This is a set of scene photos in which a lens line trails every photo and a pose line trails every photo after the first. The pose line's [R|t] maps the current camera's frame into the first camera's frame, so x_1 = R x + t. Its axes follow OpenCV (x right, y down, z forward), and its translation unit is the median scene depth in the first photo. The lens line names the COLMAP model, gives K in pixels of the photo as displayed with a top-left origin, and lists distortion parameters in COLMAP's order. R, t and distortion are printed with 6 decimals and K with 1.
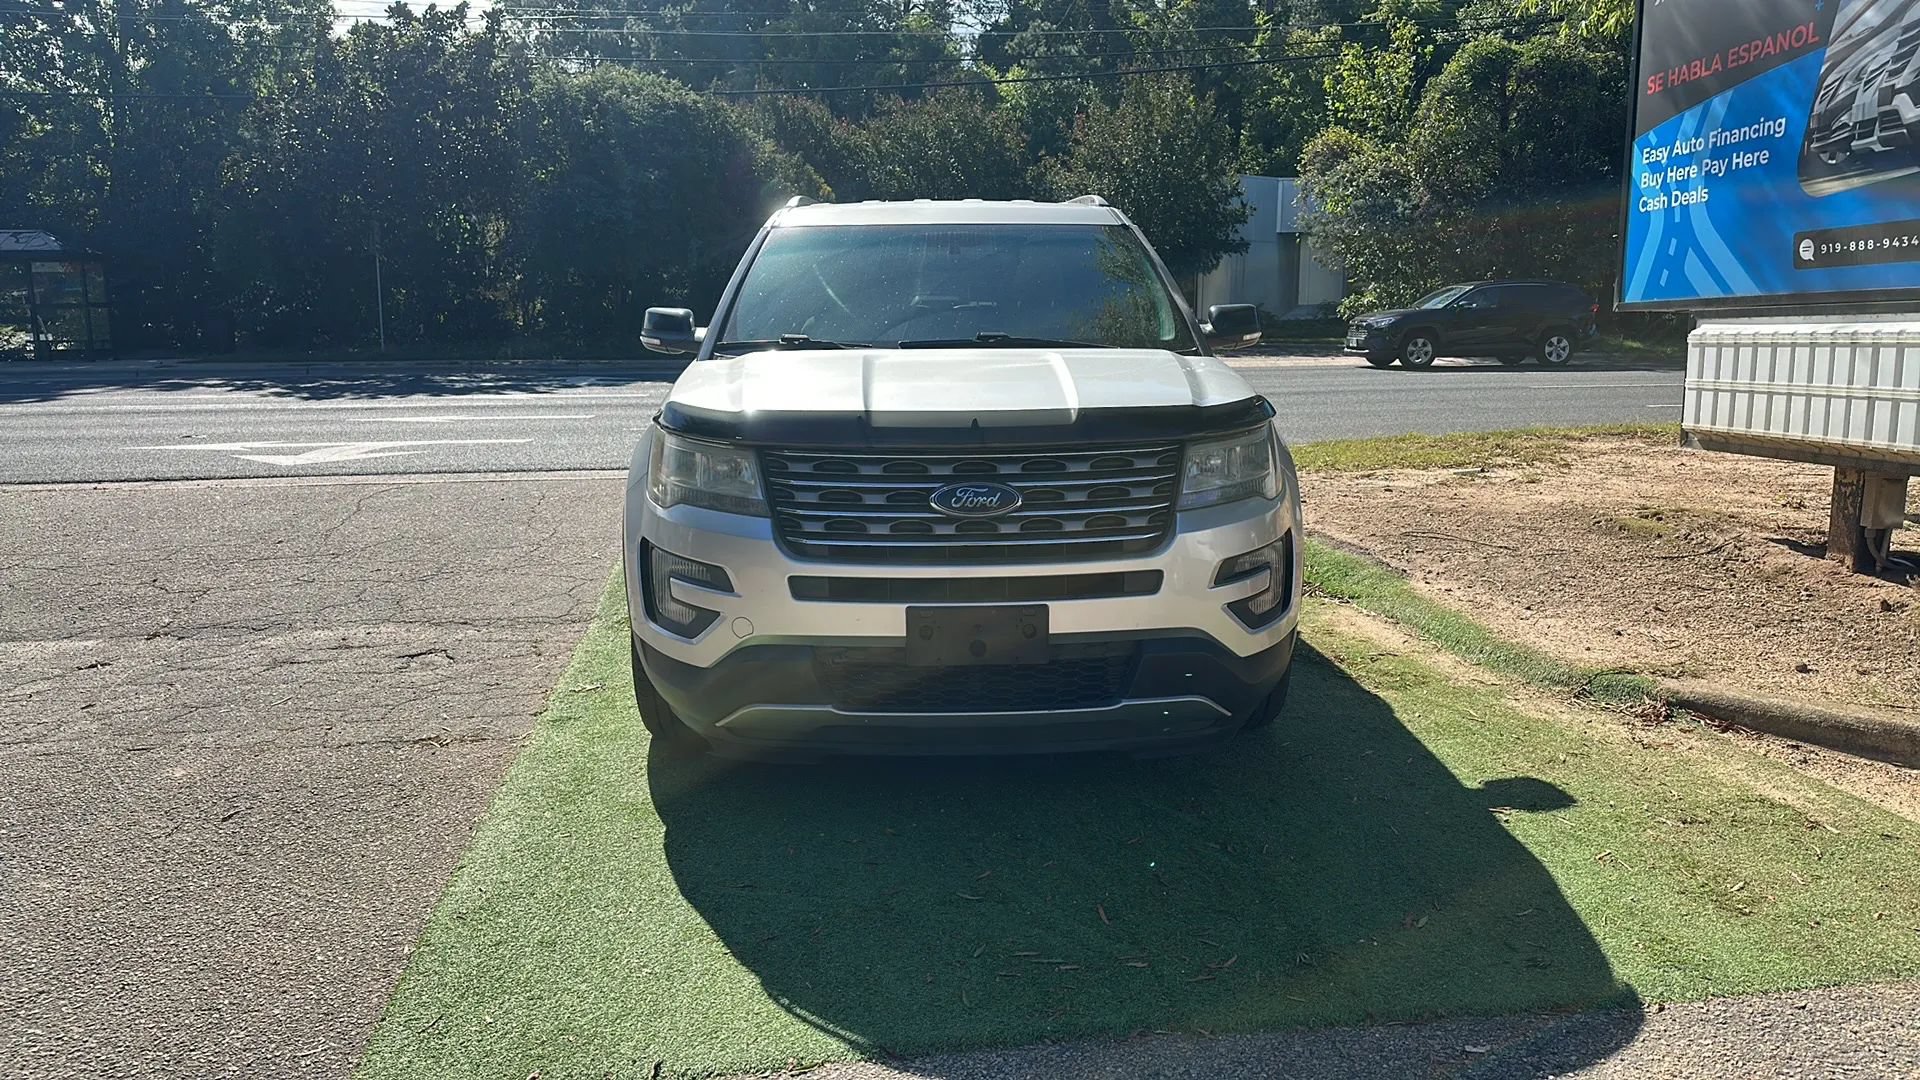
lens RADIAL K [[1313.9, 0, 975.0], [0, 1313.9, 551.3], [0, 0, 1]] dist [0.042627, -0.046330]
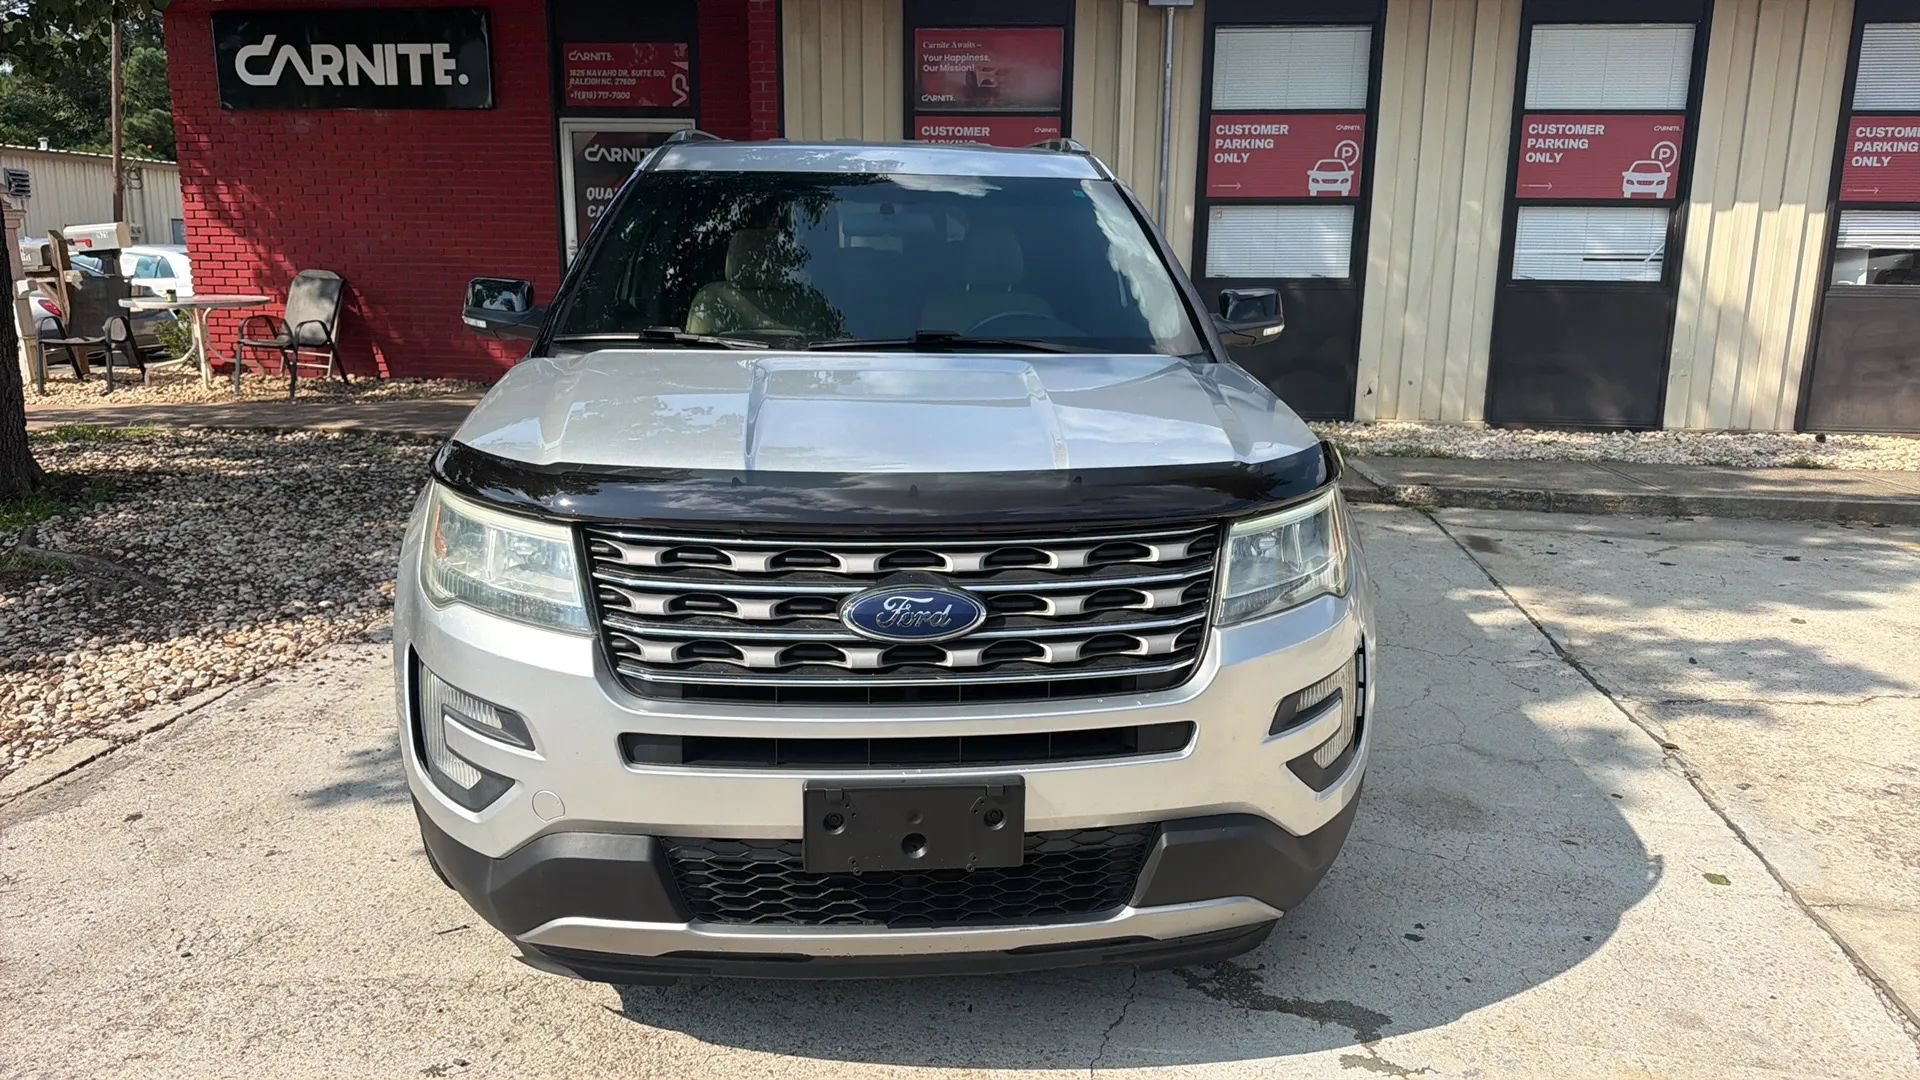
lens RADIAL K [[1313.9, 0, 935.2], [0, 1313.9, 519.8], [0, 0, 1]] dist [0.042627, -0.046330]
pose [[0.999811, 0.009633, 0.016877, 0.002061], [-0.010031, 0.999671, 0.023625, -0.098969], [-0.016644, -0.023790, 0.999578, 0.346433]]
